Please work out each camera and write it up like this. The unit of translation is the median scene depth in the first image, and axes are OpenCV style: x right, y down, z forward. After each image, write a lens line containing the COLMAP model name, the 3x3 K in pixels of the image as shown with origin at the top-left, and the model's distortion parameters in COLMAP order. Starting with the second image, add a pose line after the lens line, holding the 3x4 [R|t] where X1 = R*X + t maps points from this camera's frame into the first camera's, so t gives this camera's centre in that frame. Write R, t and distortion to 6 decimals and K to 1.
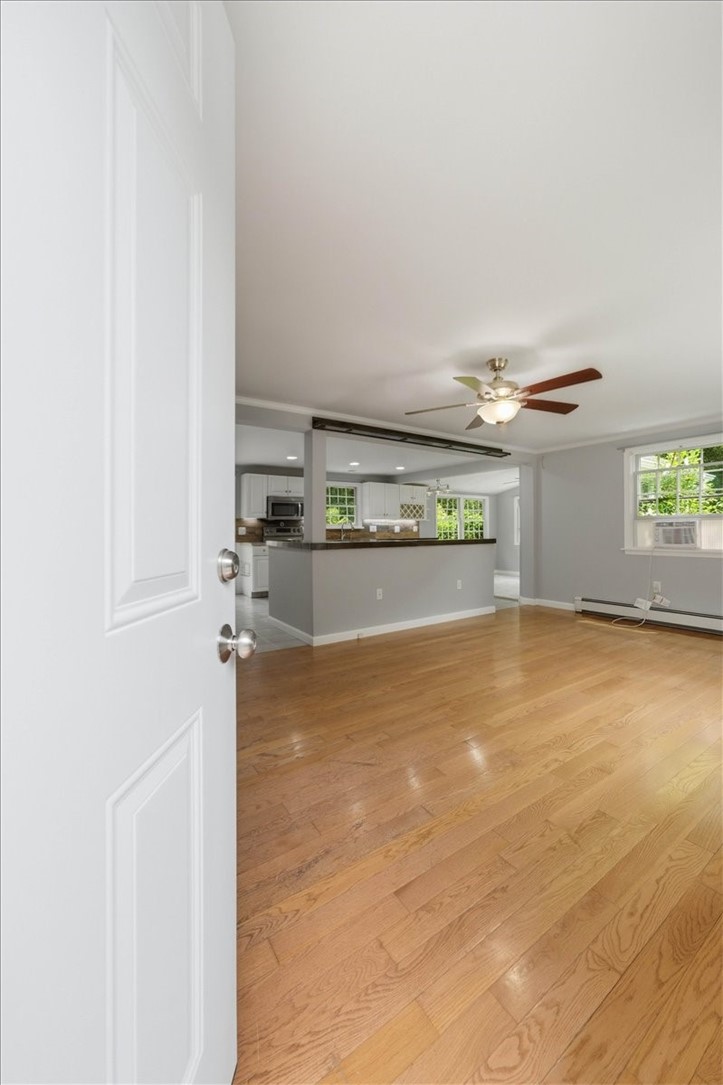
lens RADIAL K [[413.4, 0, 362.9], [0, 413.4, 526.0], [0, 0, 1]] dist [-0.006286, 0.001820]
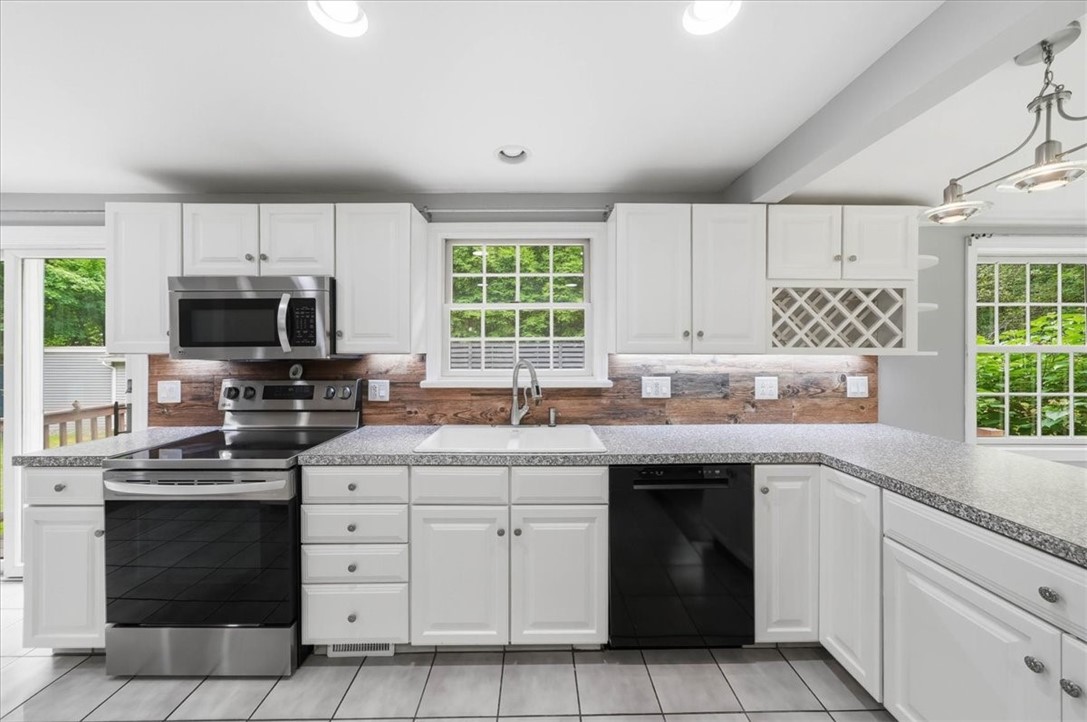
lens RADIAL K [[399.4, 0, 544.0], [0, 399.4, 358.3], [0, 0, 1]] dist [0.000836, 0.000058]
pose [[0.835487, 0.013724, -0.549338, 0.215537], [0.001126, 0.999643, 0.026686, -0.037538], [0.549509, -0.022915, 0.835174, 1.480926]]
